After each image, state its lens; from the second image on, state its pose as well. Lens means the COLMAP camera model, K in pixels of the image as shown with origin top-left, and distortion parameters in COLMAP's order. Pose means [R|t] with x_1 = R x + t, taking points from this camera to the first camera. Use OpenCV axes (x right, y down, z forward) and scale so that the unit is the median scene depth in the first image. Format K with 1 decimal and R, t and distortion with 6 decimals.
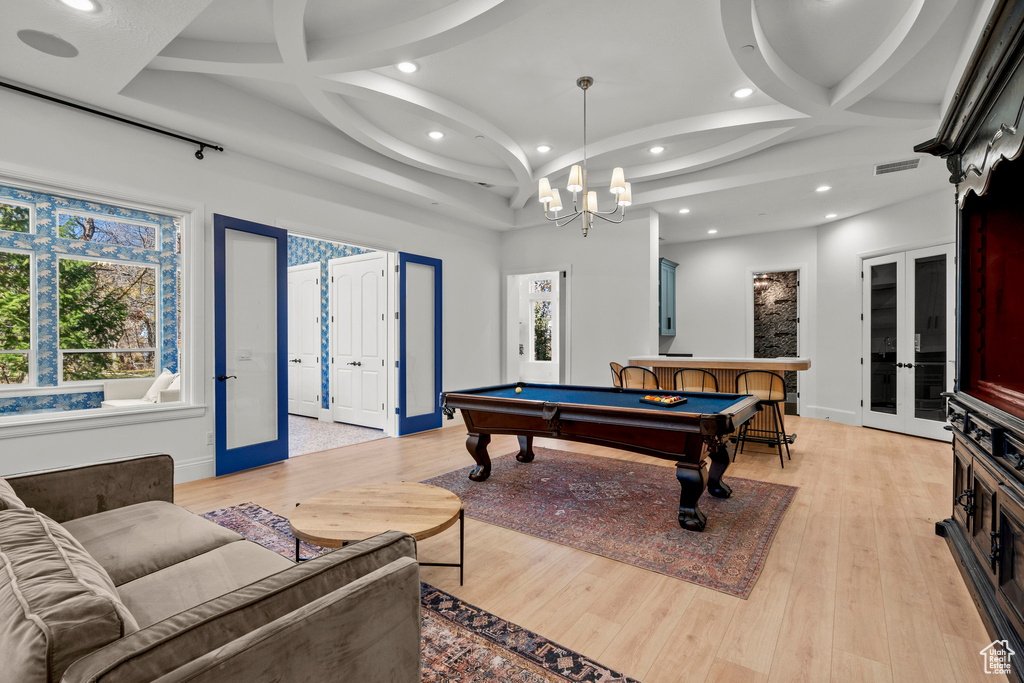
lens RADIAL K [[468.4, 0, 514.9], [0, 468.4, 346.7], [0, 0, 1]] dist [-0.004031, 0.002624]
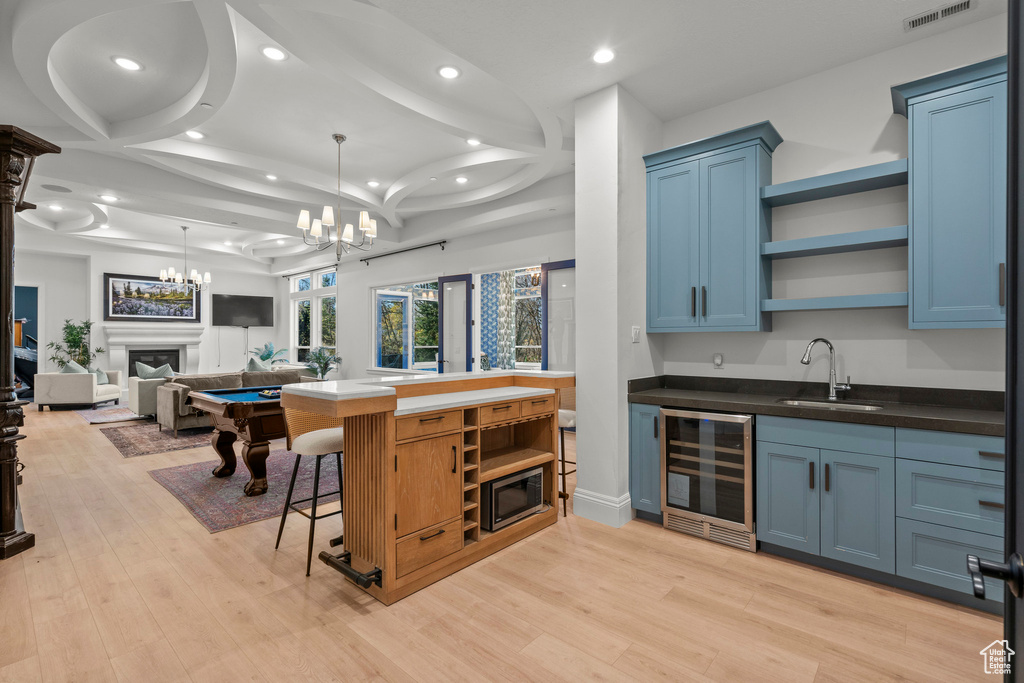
lens RADIAL K [[468.4, 0, 510.6], [0, 468.4, 338.8], [0, 0, 1]] dist [-0.004031, 0.002624]
pose [[-0.103810, -0.000620, -0.994597, 1.043341], [-0.012587, 0.999921, 0.000690, -0.025223], [0.994518, 0.012590, -0.103809, 1.229822]]
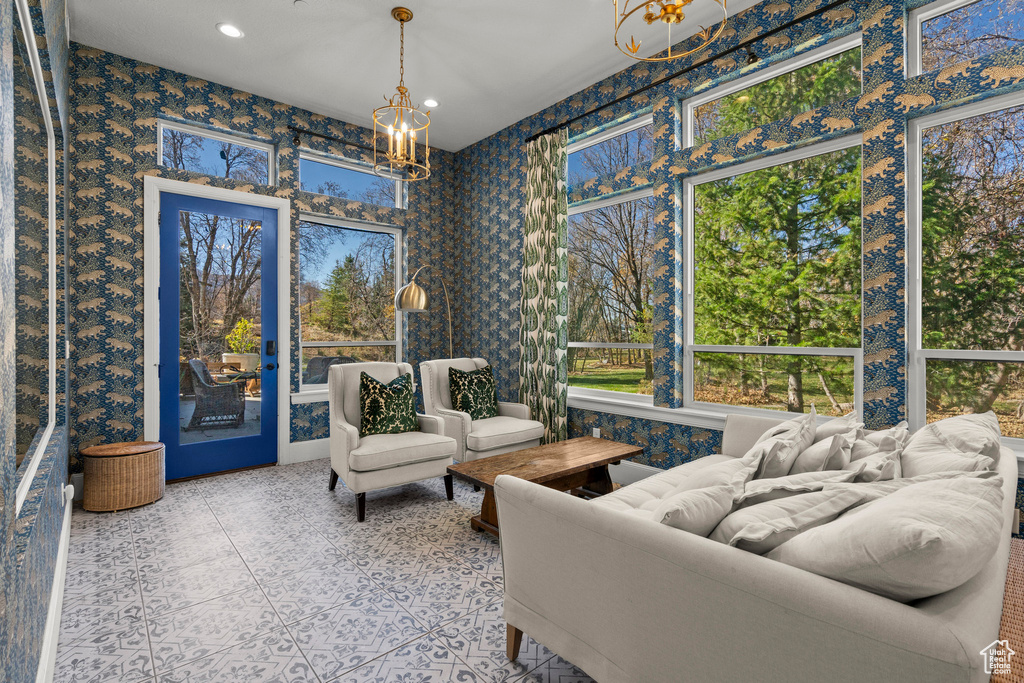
lens RADIAL K [[468.4, 0, 518.1], [0, 468.4, 333.8], [0, 0, 1]] dist [-0.004031, 0.002624]
pose [[-0.214136, 0.008683, -0.976765, -0.453542], [-0.011208, 0.999873, 0.011345, -0.013200], [0.976740, 0.013377, -0.214011, 1.101556]]
